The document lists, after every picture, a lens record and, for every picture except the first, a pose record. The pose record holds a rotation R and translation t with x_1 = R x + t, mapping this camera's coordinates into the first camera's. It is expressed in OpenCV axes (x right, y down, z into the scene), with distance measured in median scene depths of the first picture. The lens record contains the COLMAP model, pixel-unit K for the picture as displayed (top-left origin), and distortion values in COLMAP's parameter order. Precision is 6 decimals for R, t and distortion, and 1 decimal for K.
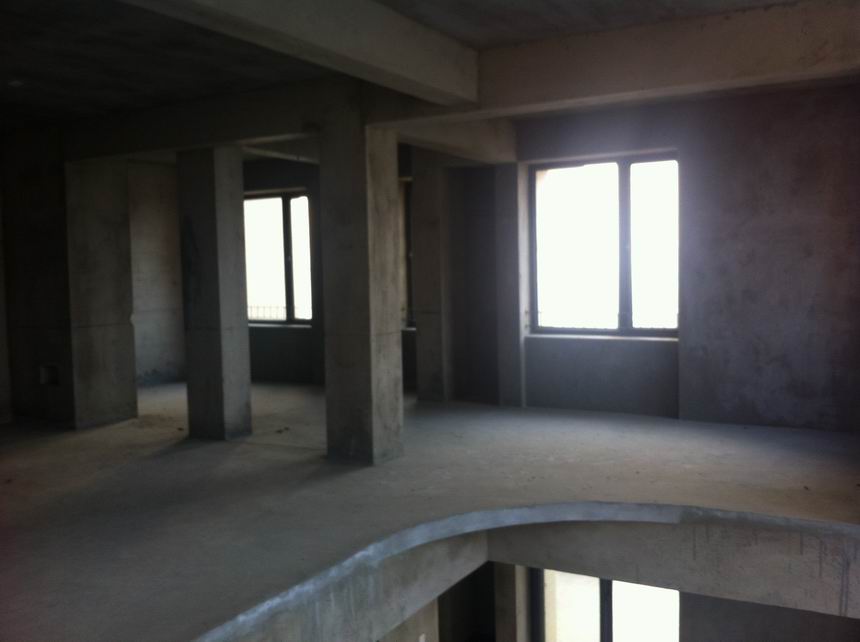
lens RADIAL K [[819.9, 0, 430.0], [0, 819.9, 321.0], [0, 0, 1]] dist [-0.044929, 0.003626]
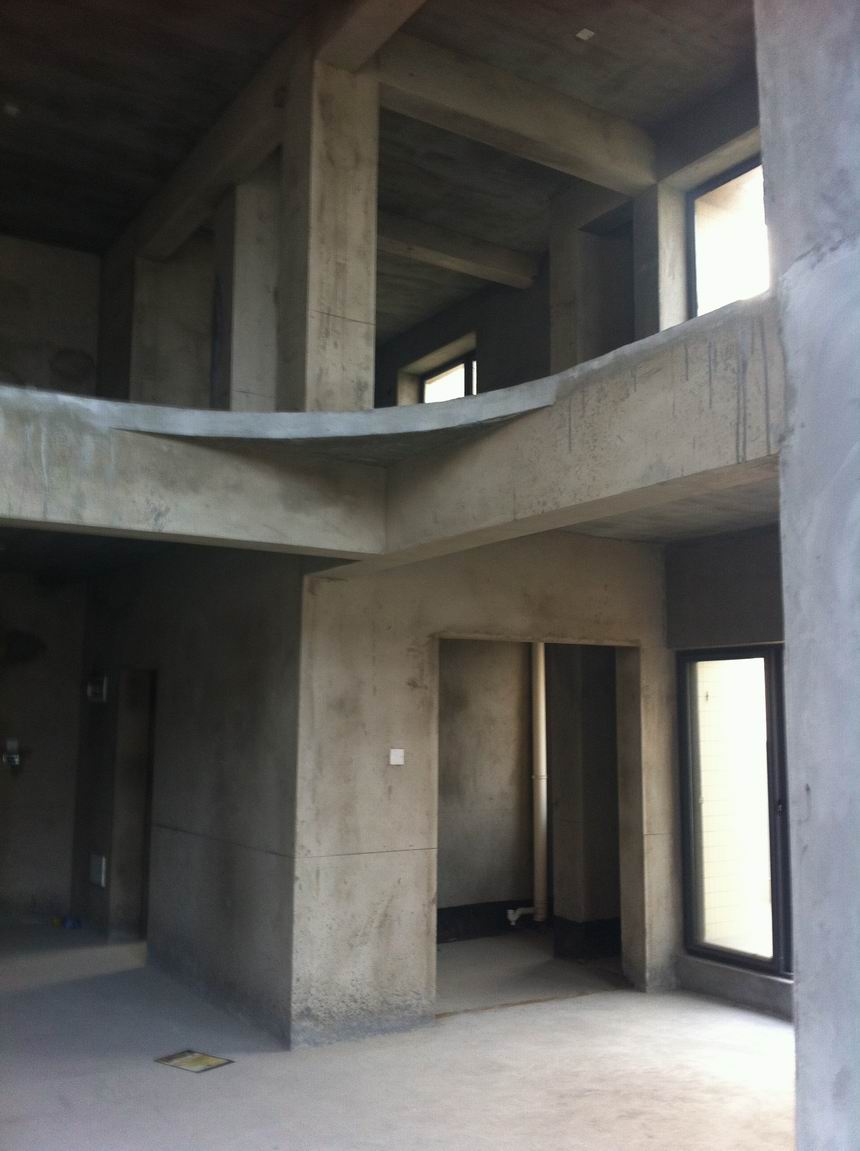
lens RADIAL K [[1068.3, 0, 430.0], [0, 1068.3, 575.5], [0, 0, 1]] dist [0.137069, -0.475721]
pose [[0.889801, -0.029189, -0.455415, 0.648120], [-0.049821, 0.985774, -0.160525, 0.565535], [0.453621, 0.165524, 0.875688, 0.260940]]
